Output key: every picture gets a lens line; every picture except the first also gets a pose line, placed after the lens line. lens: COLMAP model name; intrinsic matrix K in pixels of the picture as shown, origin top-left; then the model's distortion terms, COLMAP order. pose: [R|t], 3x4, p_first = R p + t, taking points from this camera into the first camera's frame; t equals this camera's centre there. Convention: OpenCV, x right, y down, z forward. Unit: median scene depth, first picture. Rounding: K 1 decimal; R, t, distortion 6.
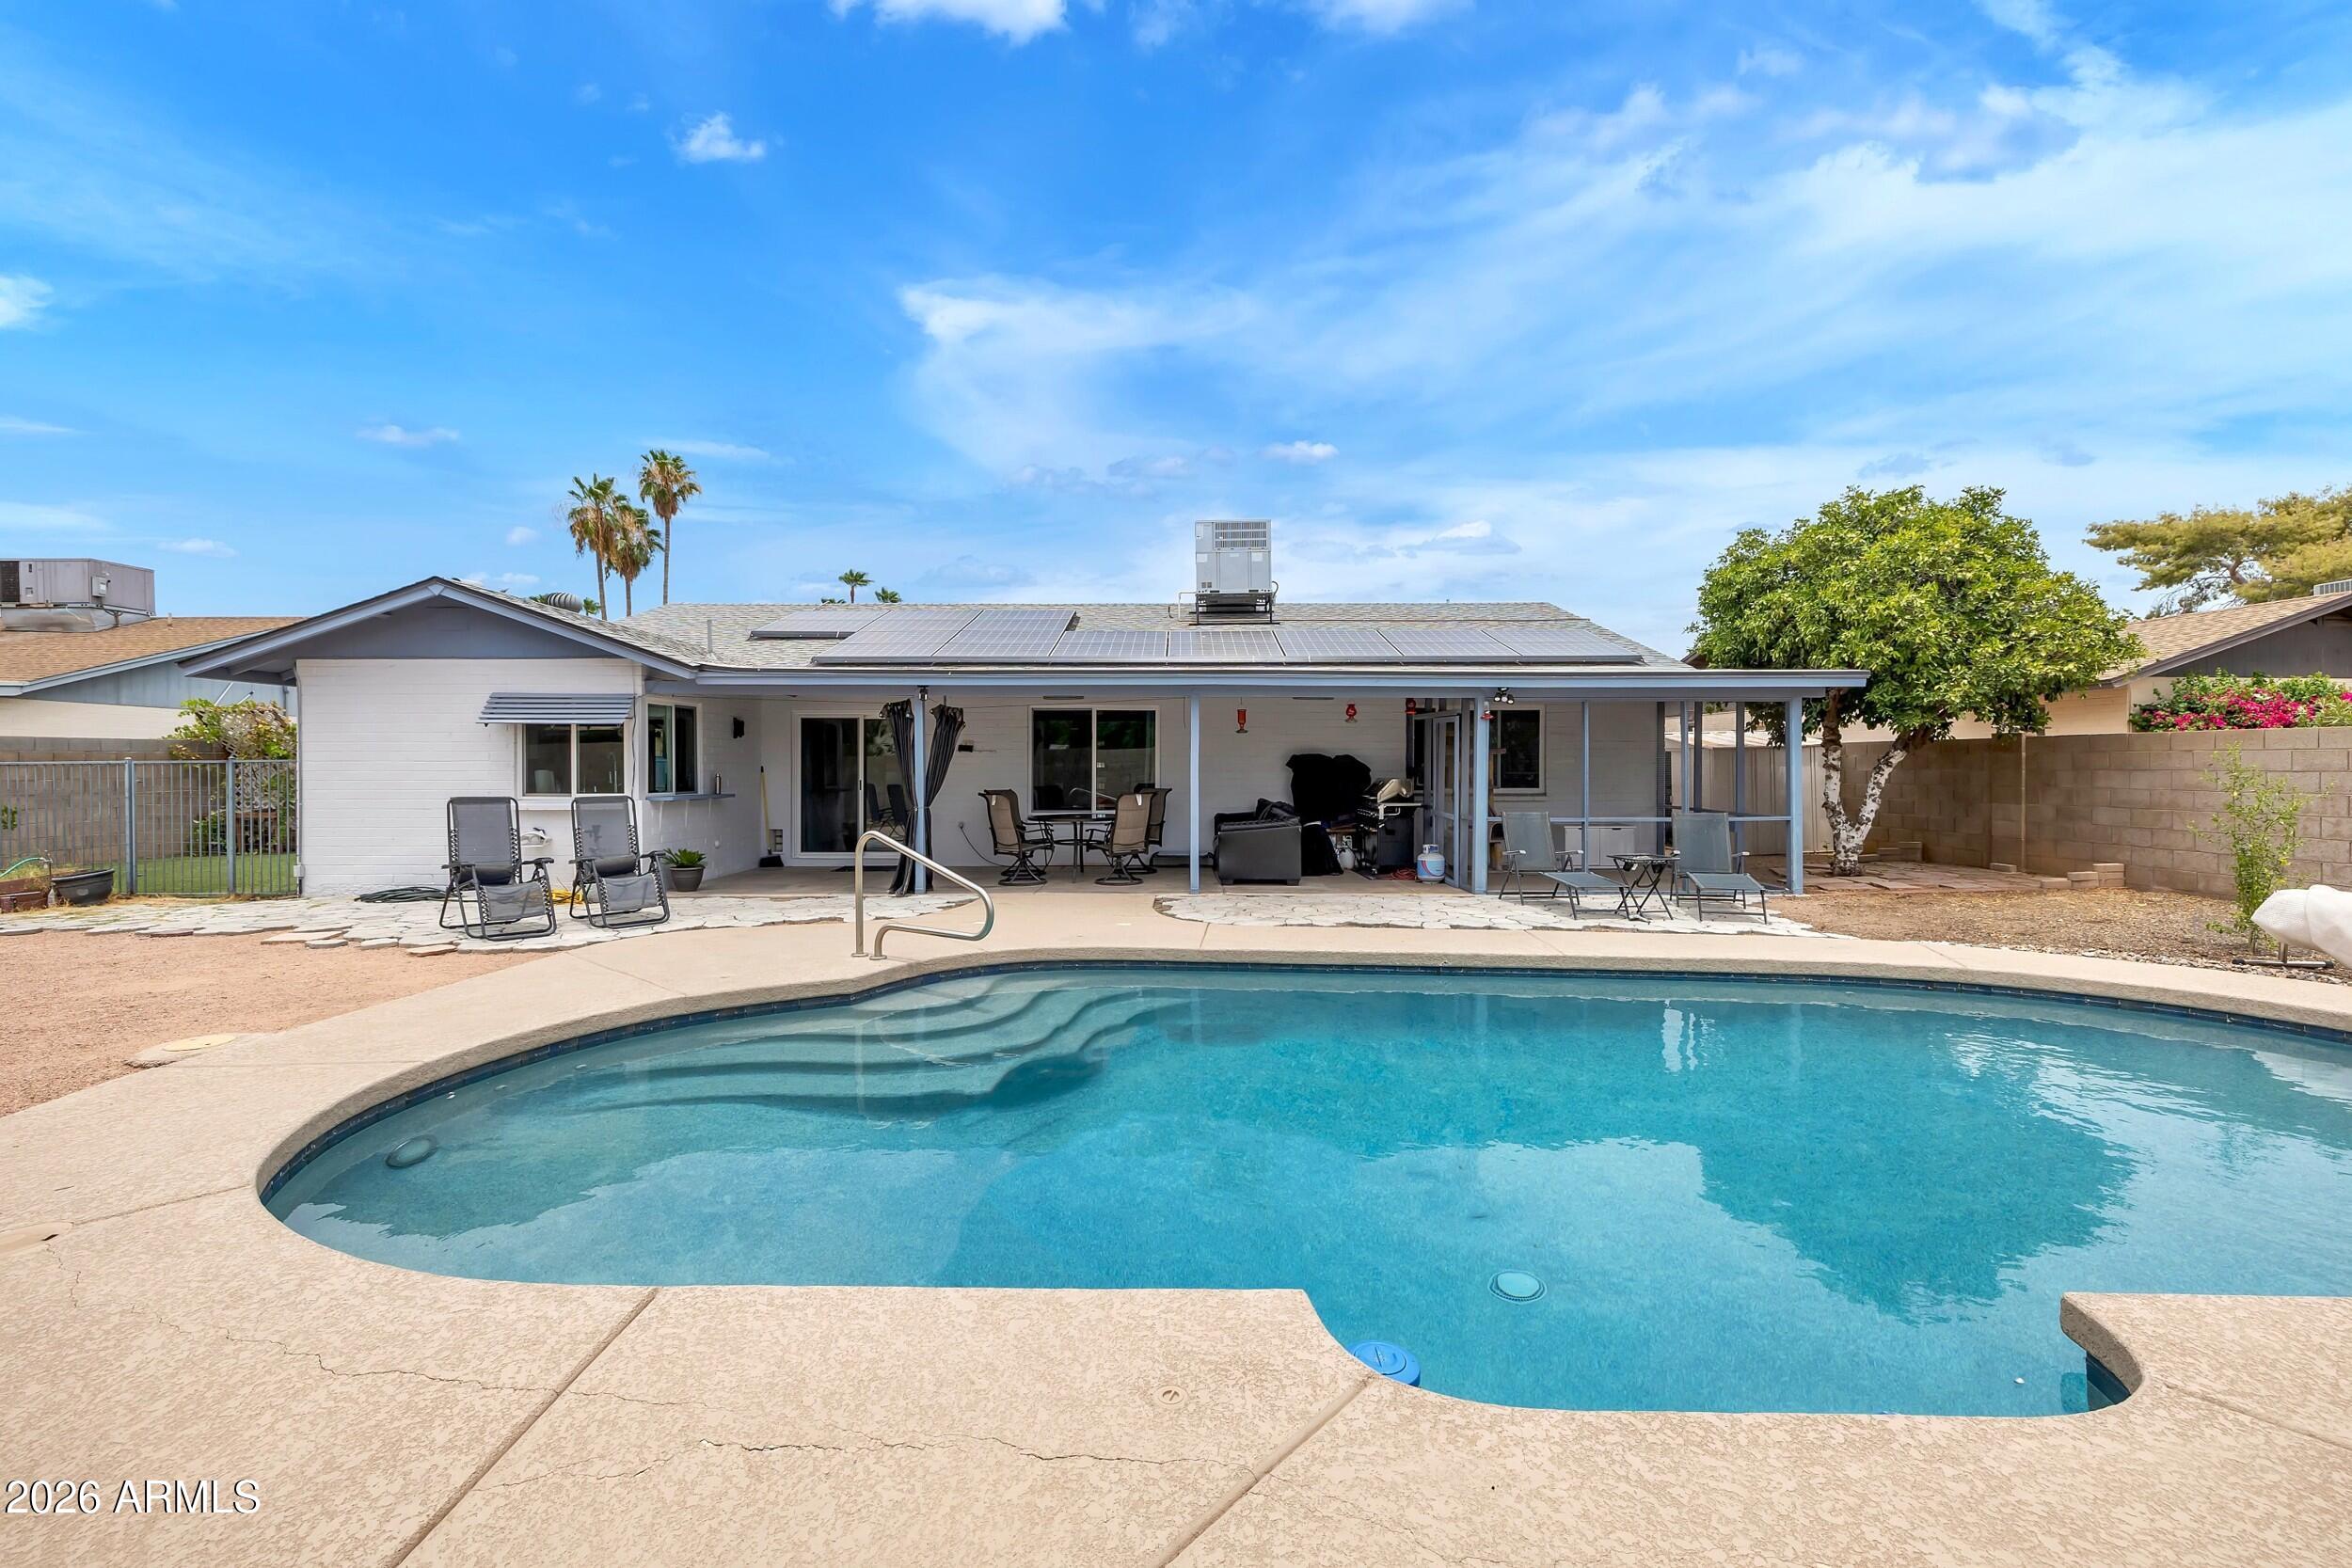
lens RADIAL K [[986.7, 0, 1182.1], [0, 986.7, 777.1], [0, 0, 1]] dist [0.004308, -0.000541]
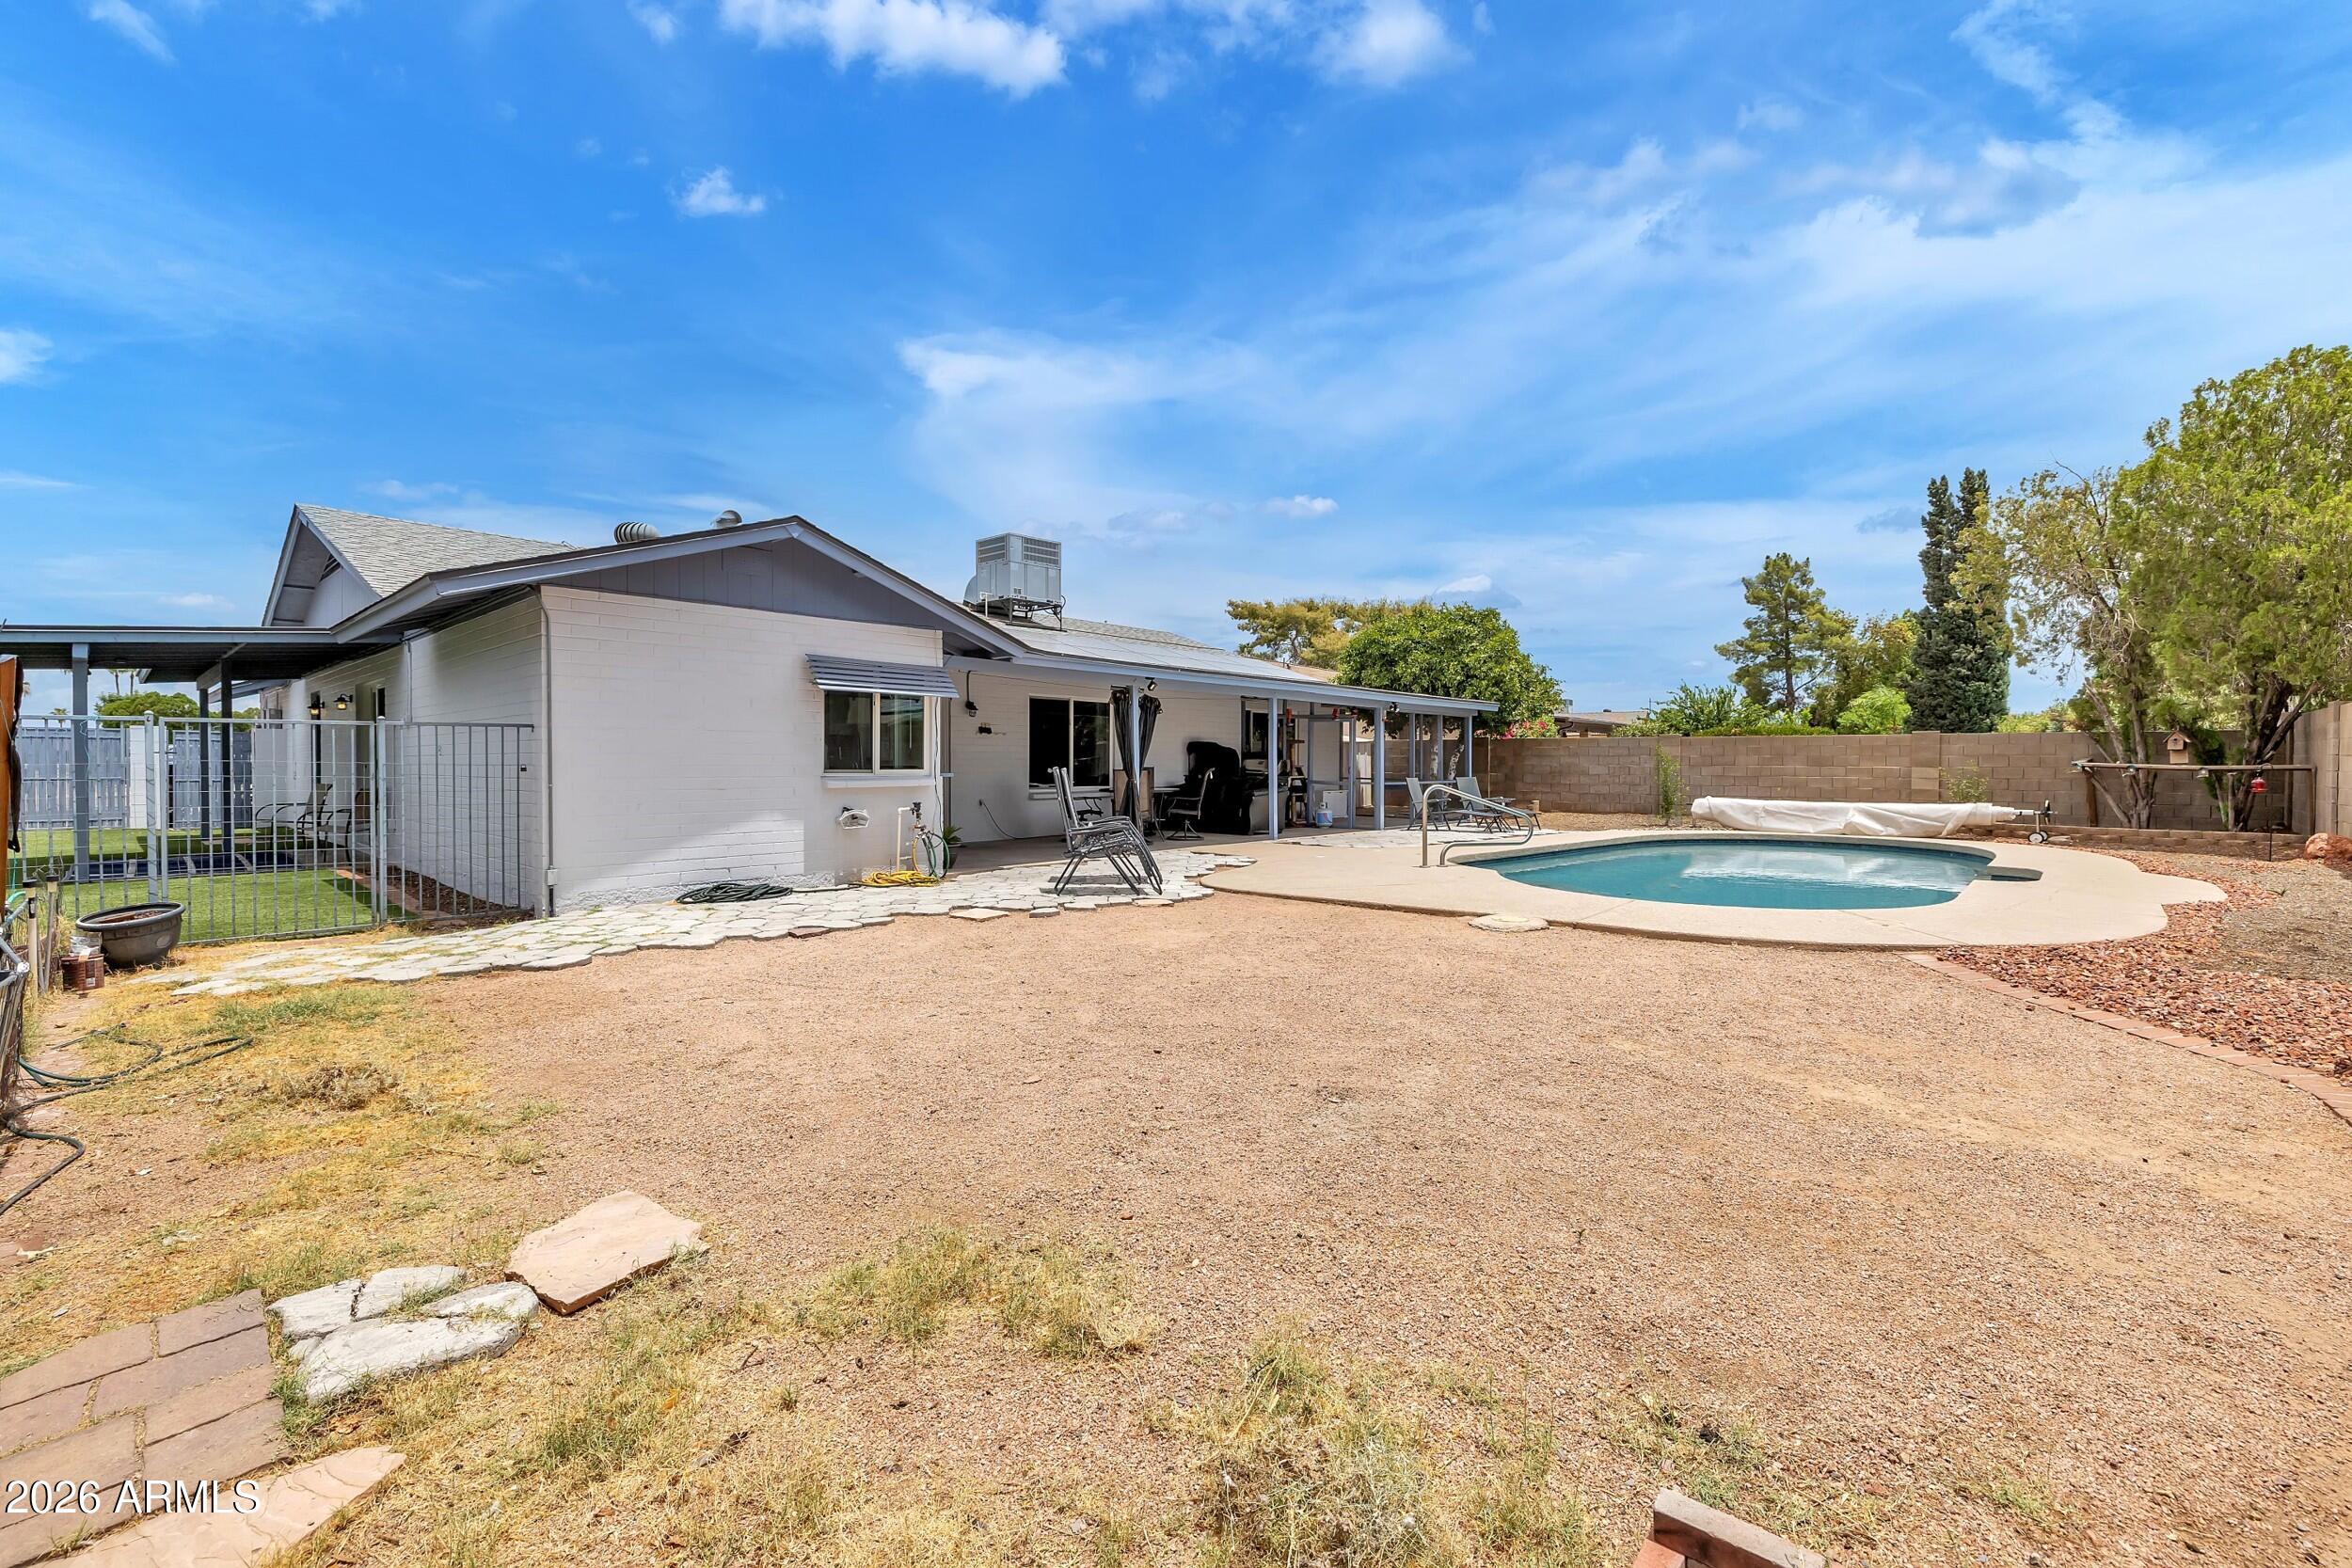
lens RADIAL K [[986.7, 0, 1175.0], [0, 986.7, 781.0], [0, 0, 1]] dist [0.004308, -0.000541]
pose [[0.672532, -0.011530, 0.739978, -1.033196], [0.005838, 0.999930, 0.010275, 0.018712], [-0.740045, -0.002590, 0.672553, 0.155708]]
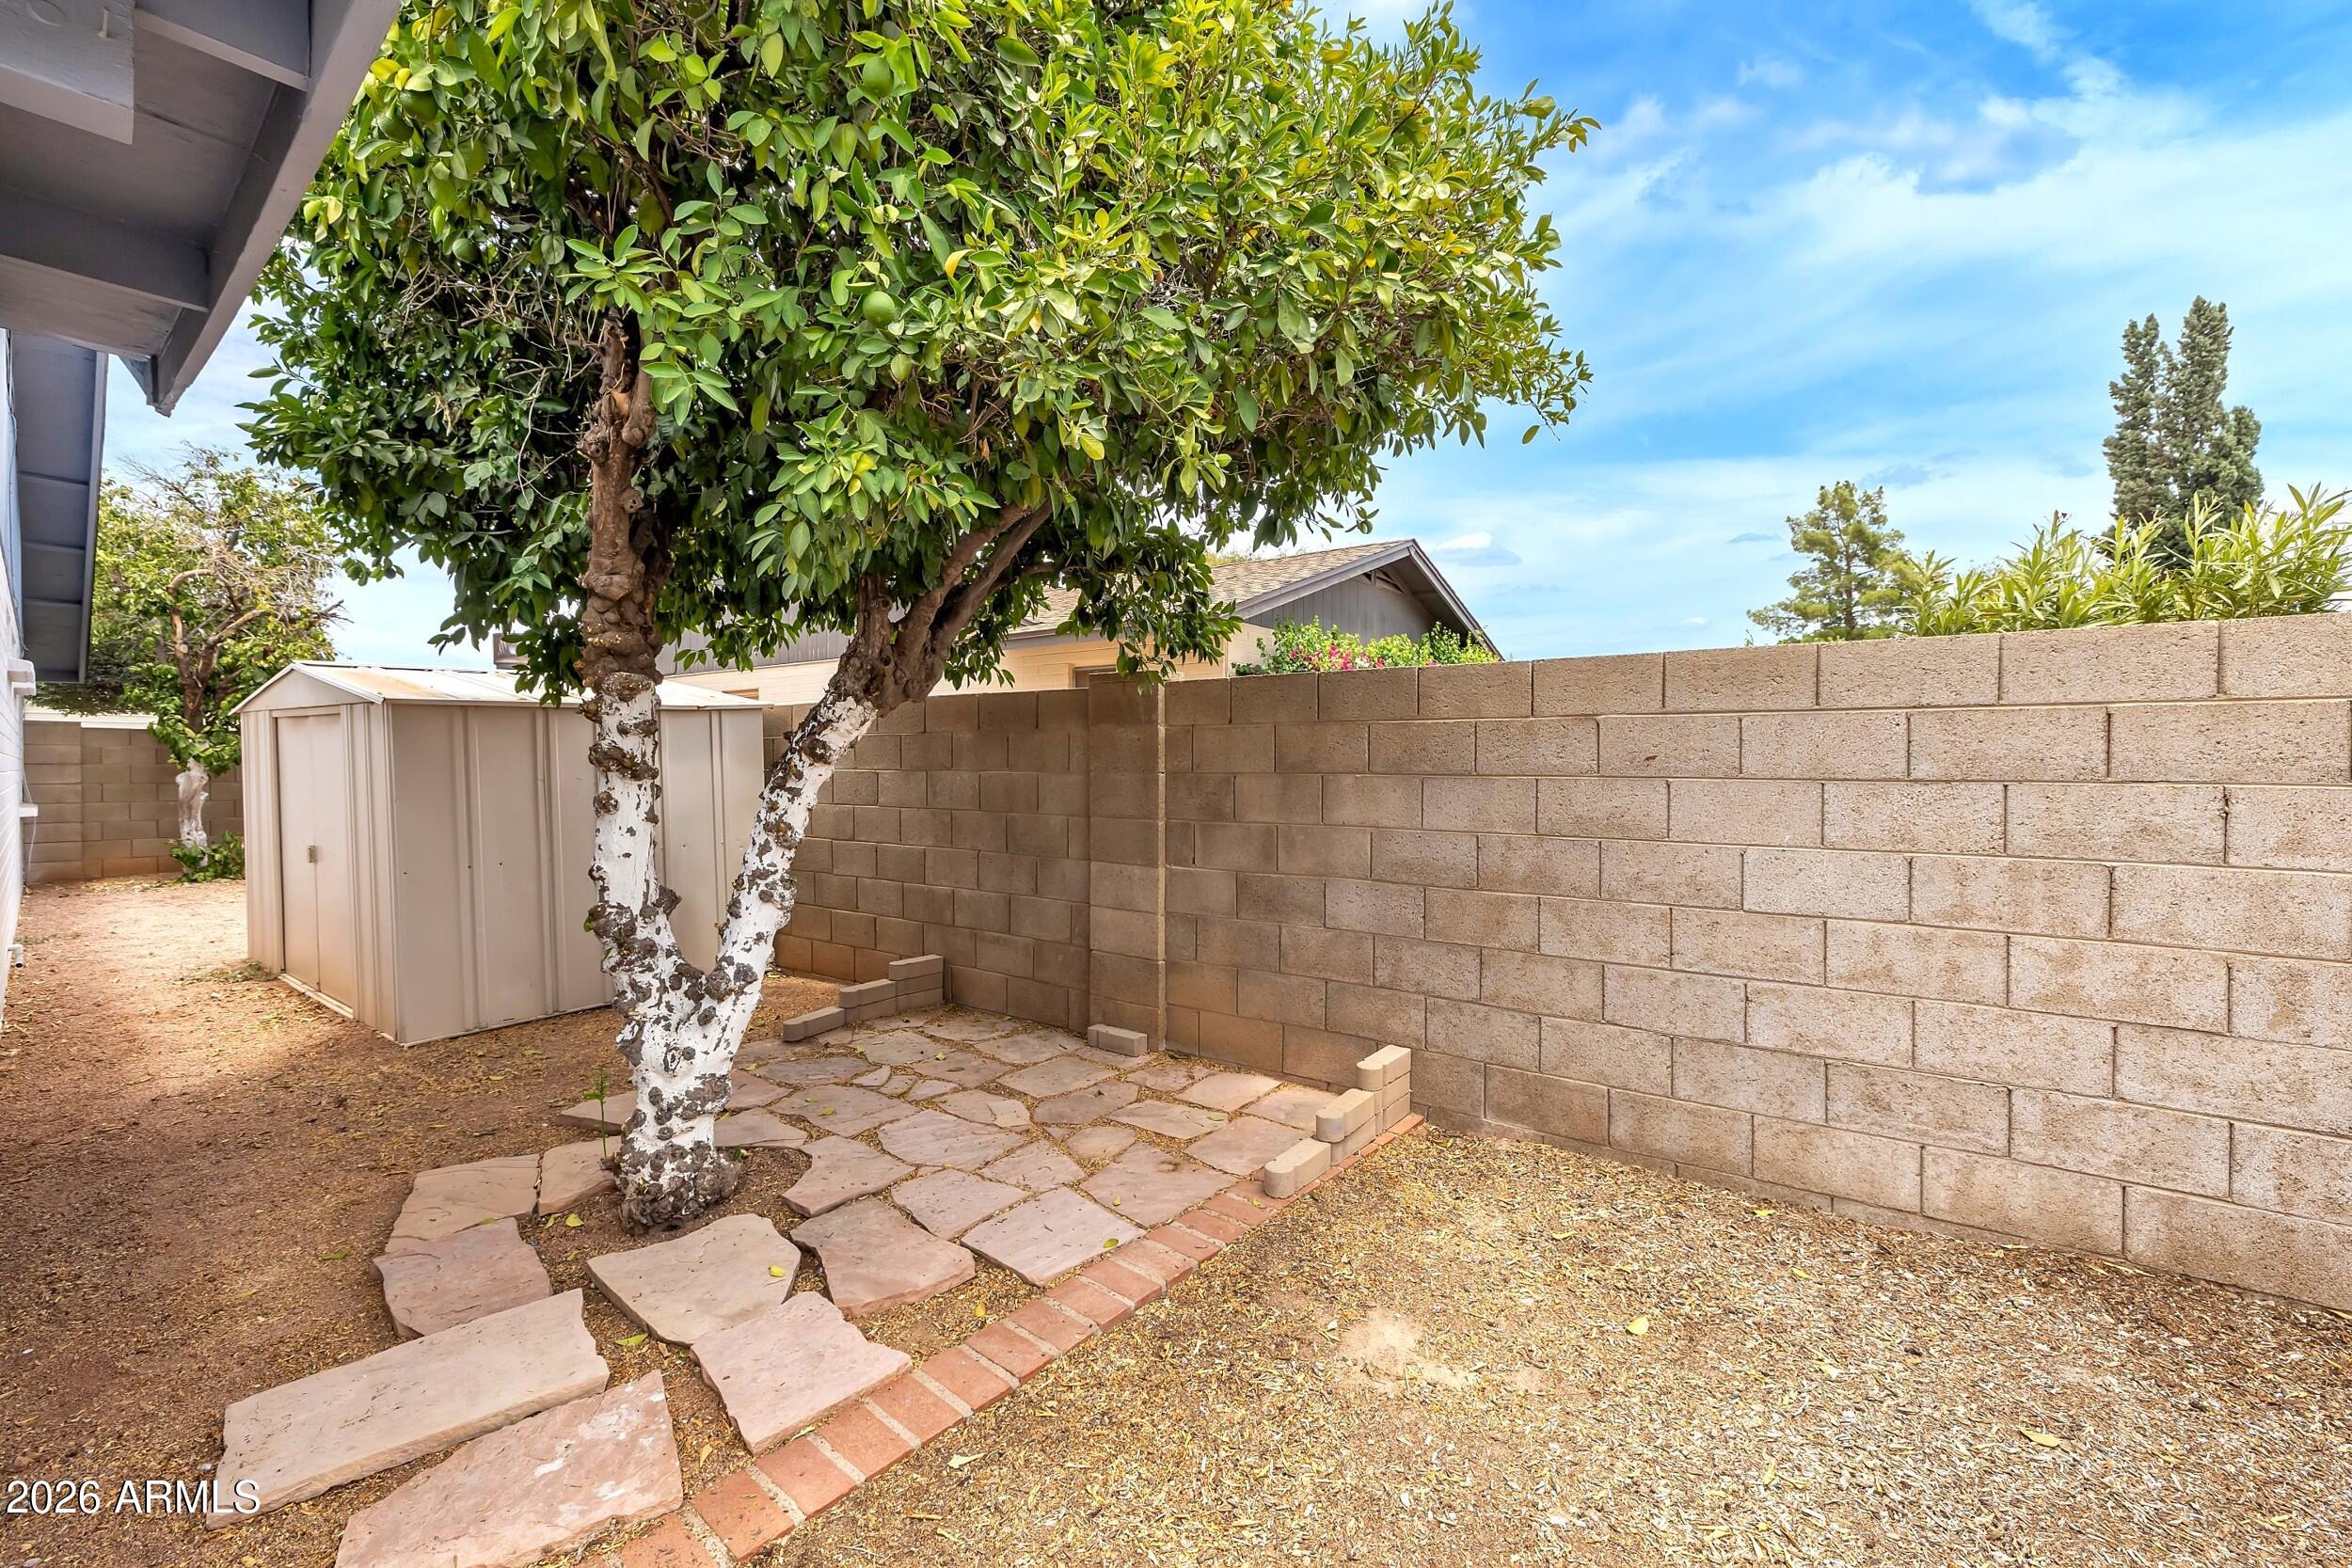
lens RADIAL K [[986.7, 0, 1168.0], [0, 986.7, 791.7], [0, 0, 1]] dist [0.004308, -0.000541]
pose [[0.664062, -0.017886, 0.747463, 0.598892], [0.004087, 0.999786, 0.020293, -0.007816], [-0.747666, -0.010421, 0.663993, 0.781164]]
